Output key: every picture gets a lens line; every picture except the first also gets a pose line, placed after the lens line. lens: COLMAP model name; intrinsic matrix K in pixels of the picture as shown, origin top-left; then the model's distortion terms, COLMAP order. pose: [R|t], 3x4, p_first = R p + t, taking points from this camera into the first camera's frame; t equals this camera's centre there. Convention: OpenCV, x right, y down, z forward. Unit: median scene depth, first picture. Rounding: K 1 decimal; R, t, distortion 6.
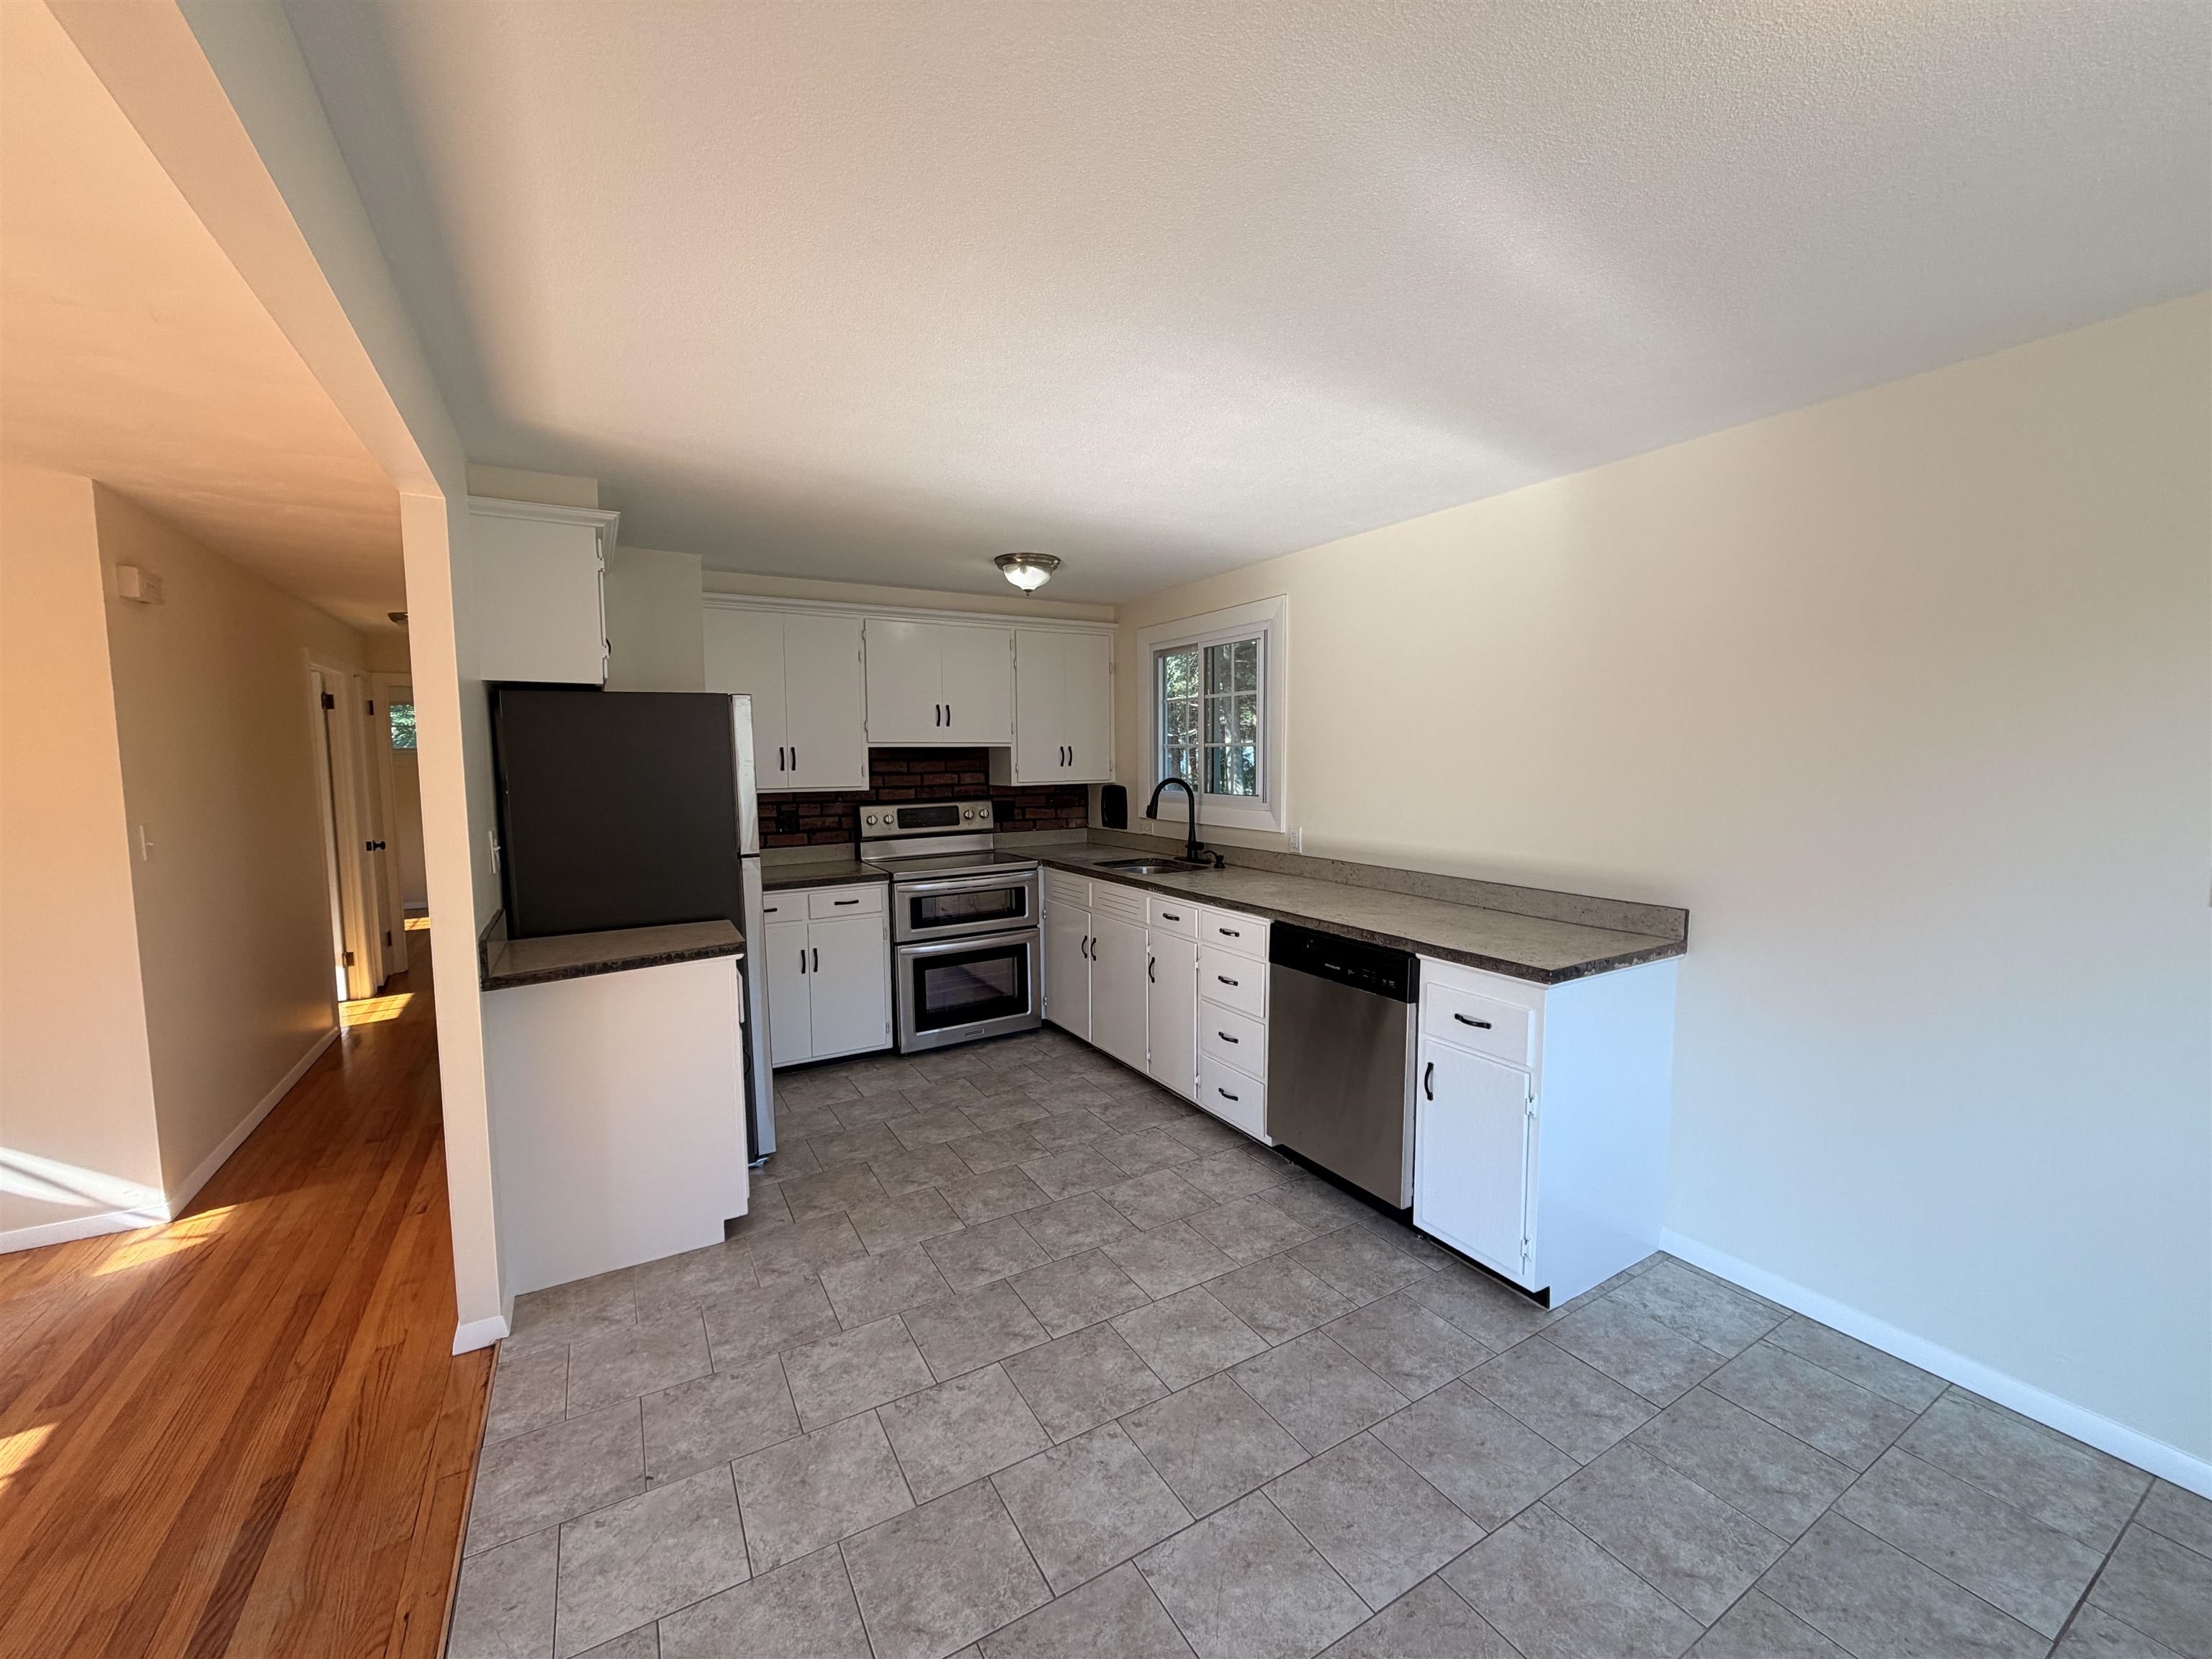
lens RADIAL K [[886.6, 0, 1104.5], [0, 886.6, 832.9], [0, 0, 1]] dist [0.011162, -0.000131]
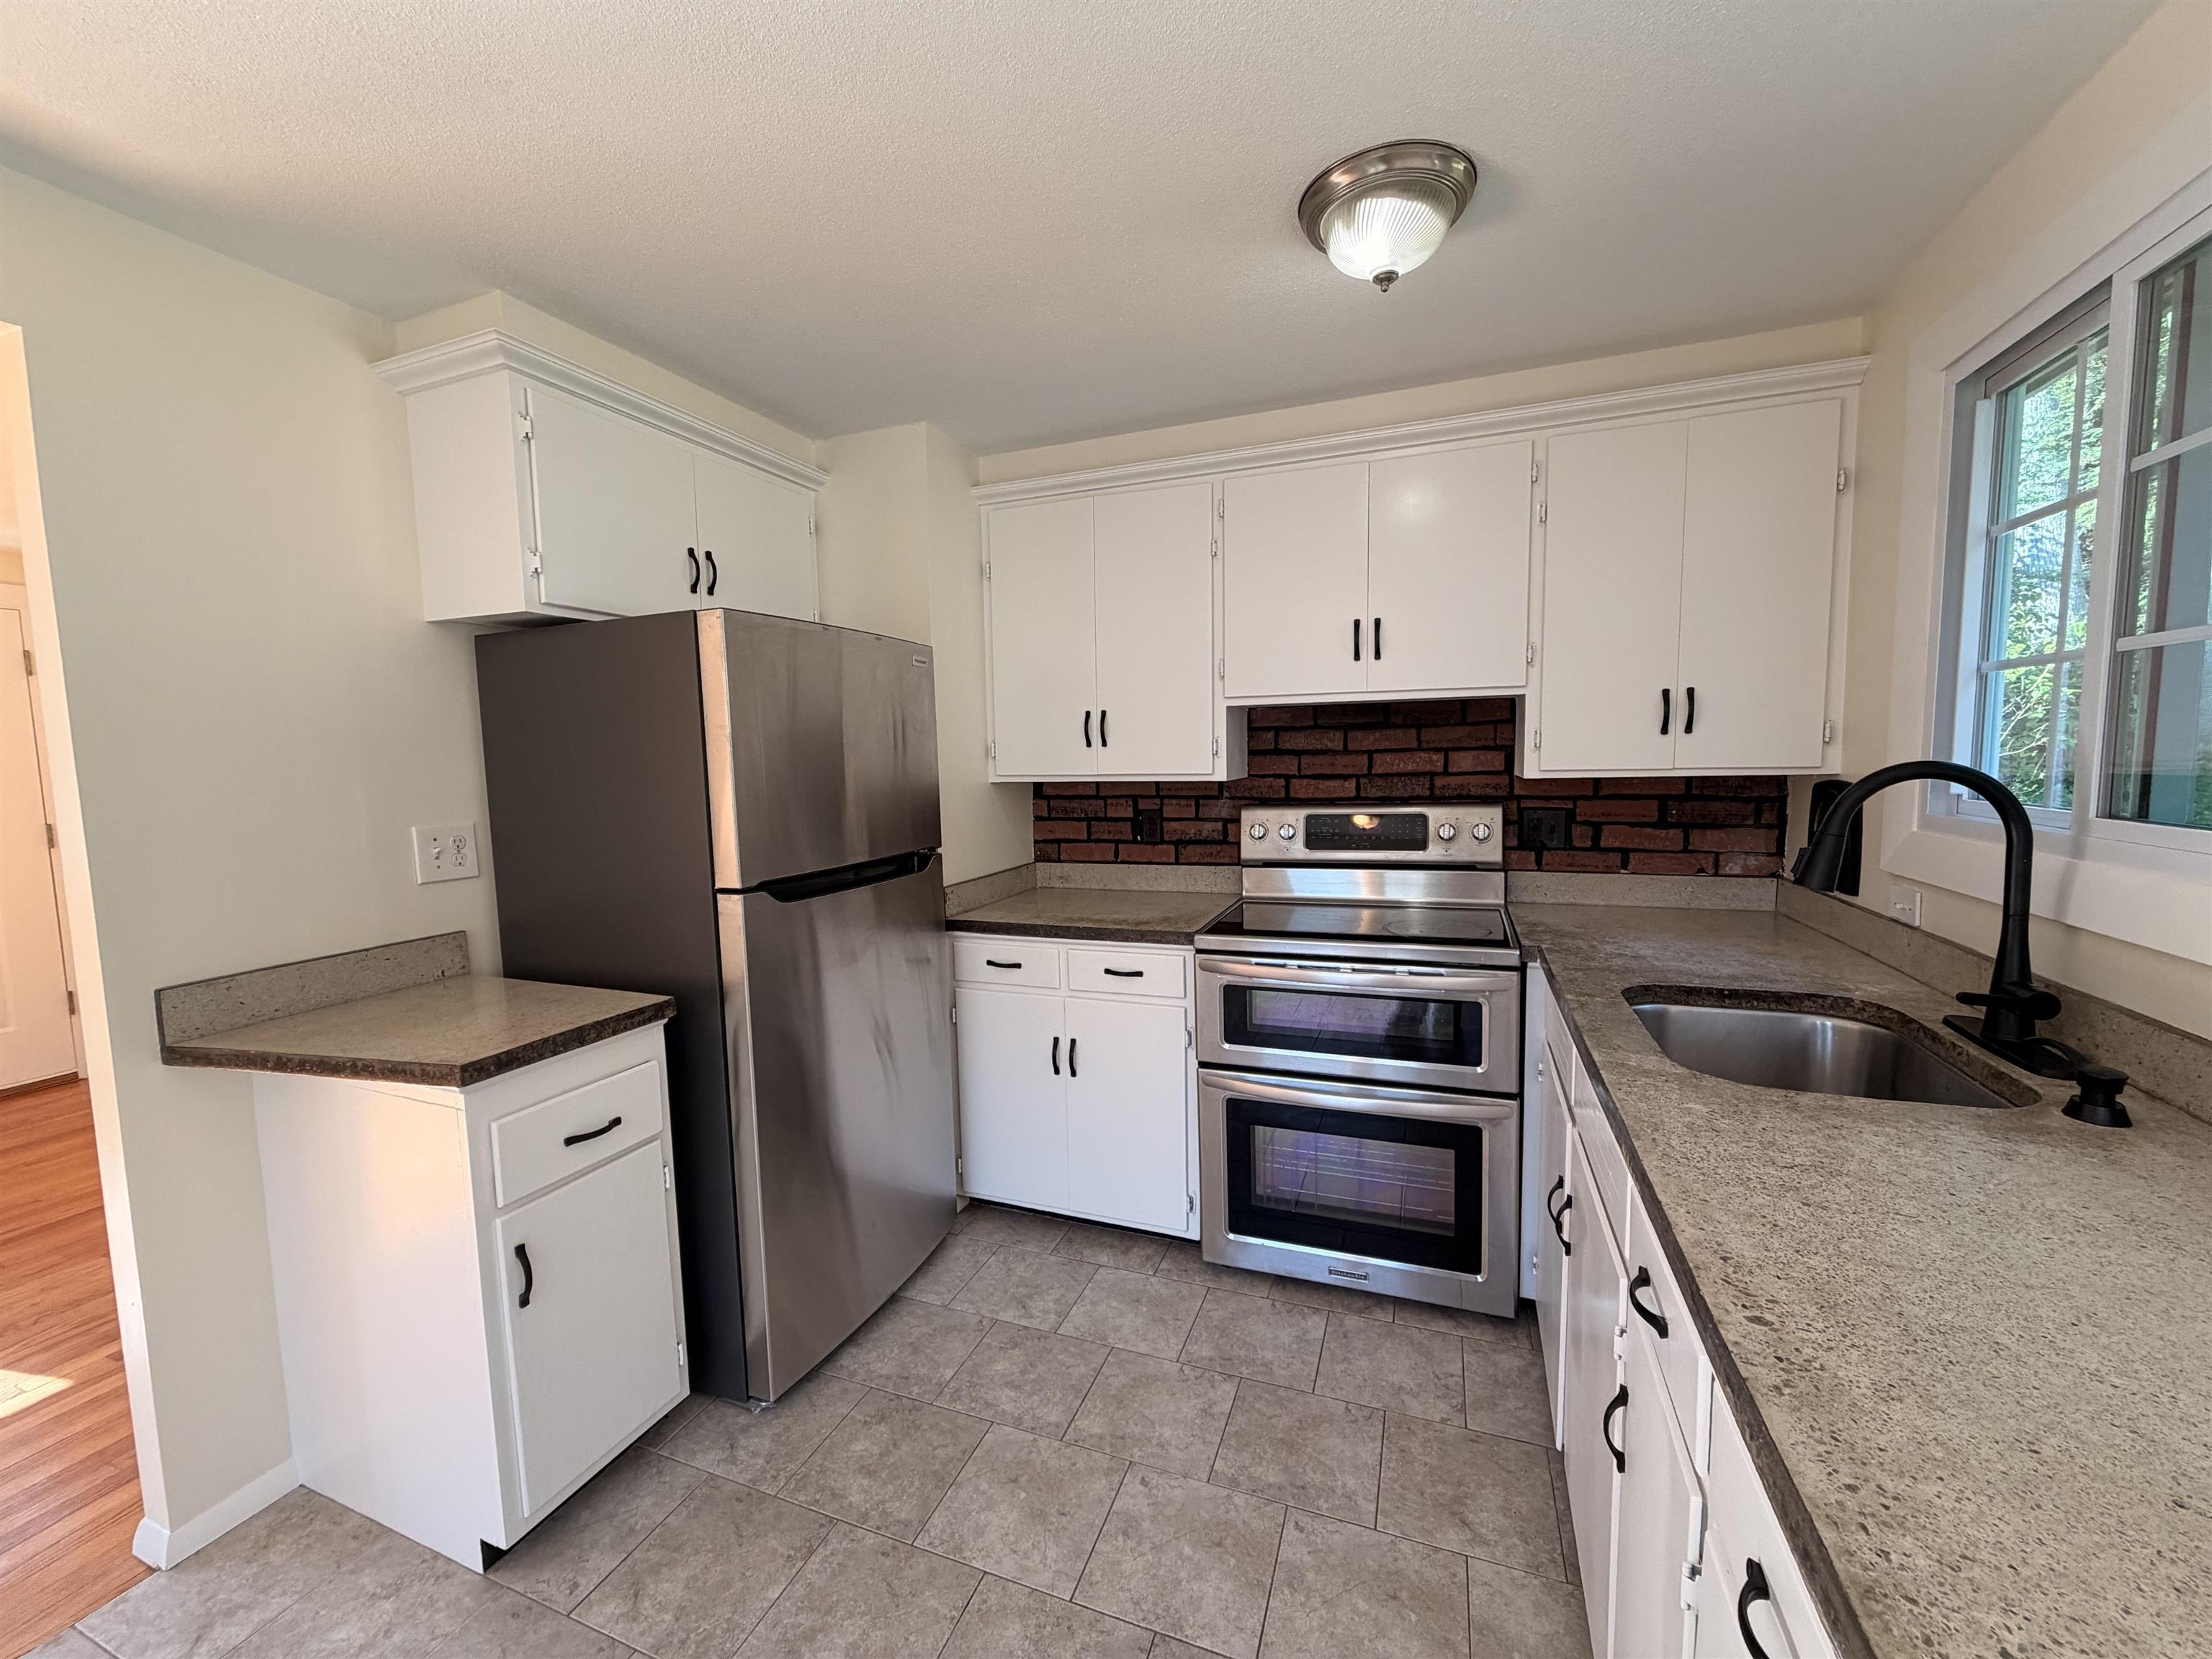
lens RADIAL K [[886.6, 0, 1104.5], [0, 886.6, 832.9], [0, 0, 1]] dist [0.011162, -0.000131]
pose [[0.618686, 0.068204, -0.782672, 0.135772], [-0.053833, 0.997563, 0.044377, -0.034393], [0.783792, 0.014678, 0.620850, 0.559922]]
